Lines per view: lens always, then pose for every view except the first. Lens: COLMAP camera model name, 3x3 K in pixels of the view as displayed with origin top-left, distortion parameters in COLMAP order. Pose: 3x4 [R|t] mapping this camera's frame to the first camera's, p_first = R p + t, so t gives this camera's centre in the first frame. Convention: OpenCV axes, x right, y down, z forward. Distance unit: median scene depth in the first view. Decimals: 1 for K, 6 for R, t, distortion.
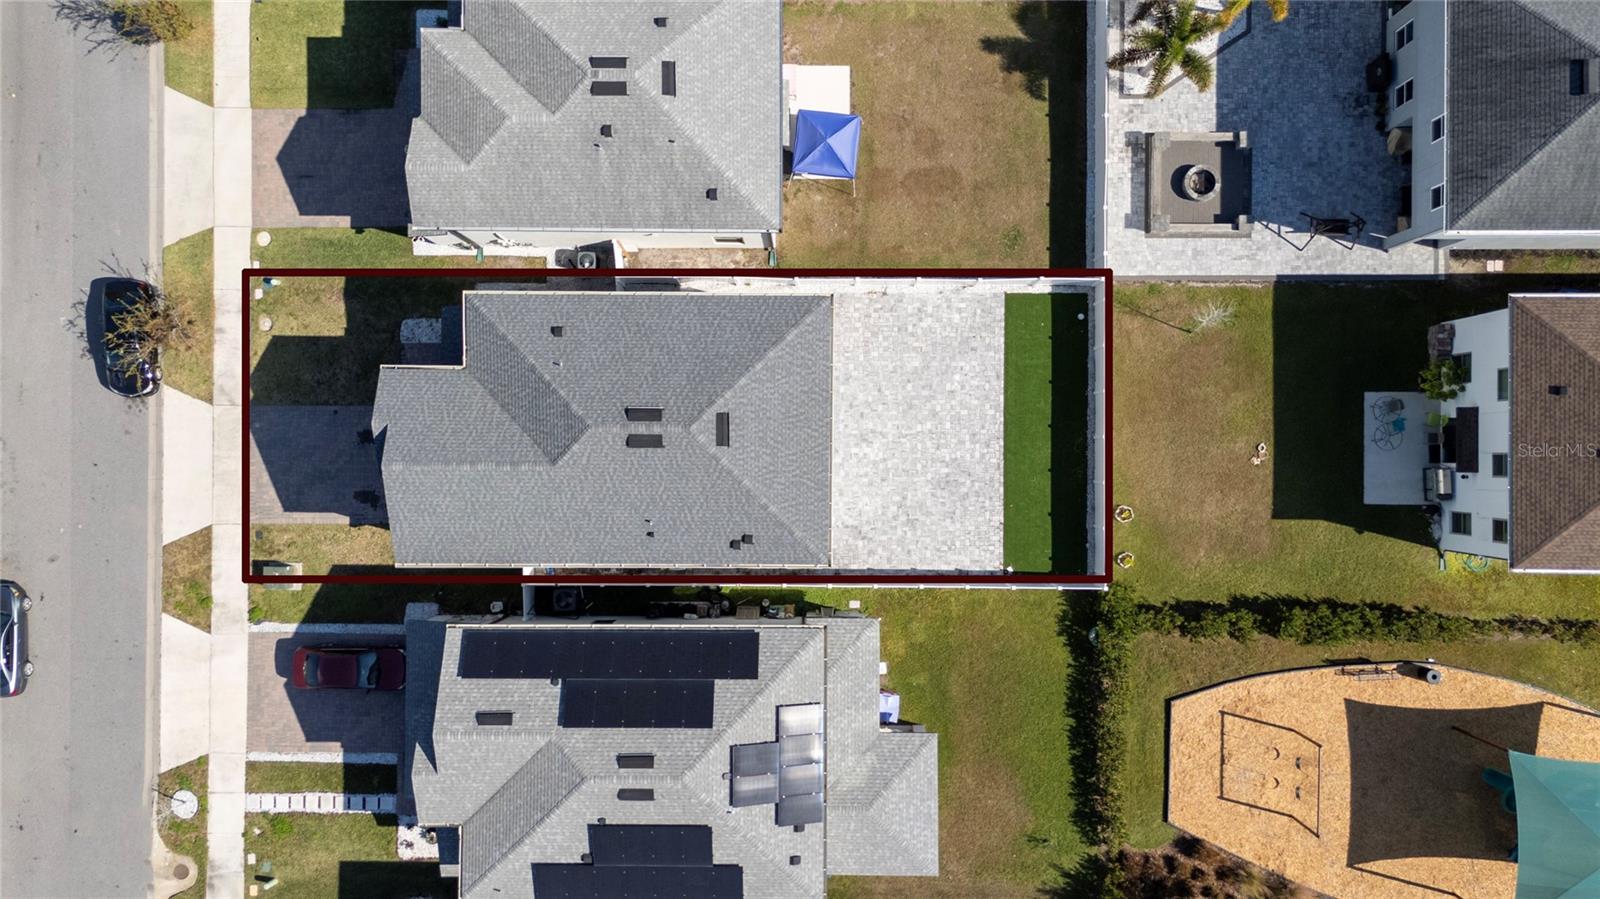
lens RADIAL K [[1211.9, 0, 802.8], [0, 1211.9, 448.9], [0, 0, 1]] dist [0.067611, -0.066289]
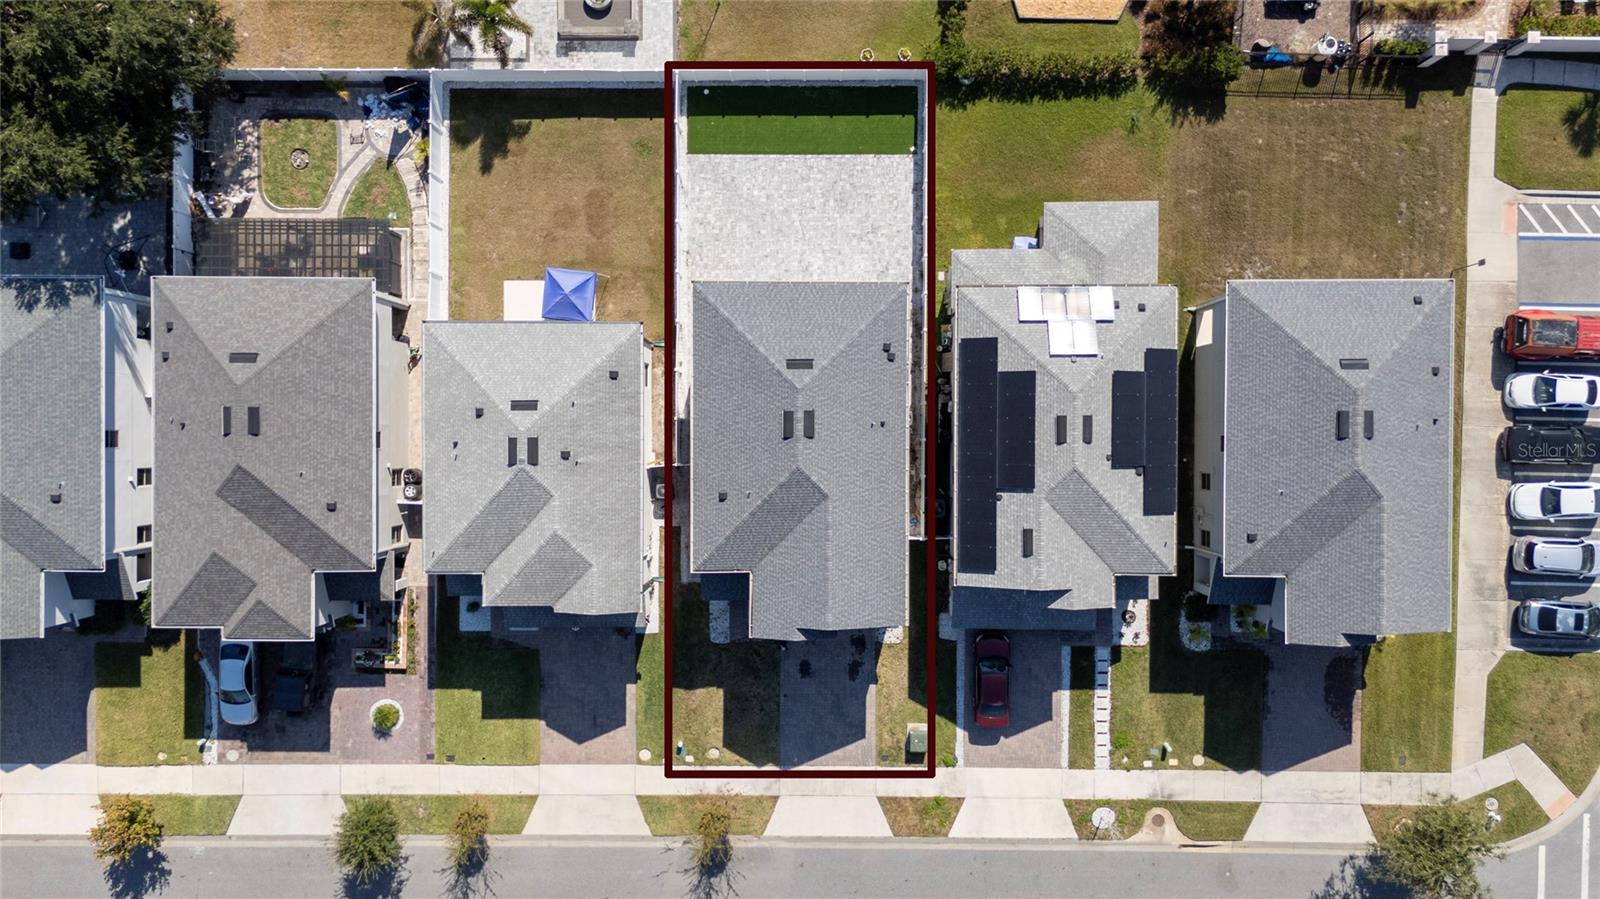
lens RADIAL K [[1211.9, 0, 802.8], [0, 1211.9, 448.9], [0, 0, 1]] dist [0.067611, -0.066289]
pose [[-0.001293, -0.999982, 0.005804, -0.139468], [0.999984, -0.001325, -0.005438, -0.005316], [0.005445, 0.005797, 0.999968, -0.229124]]
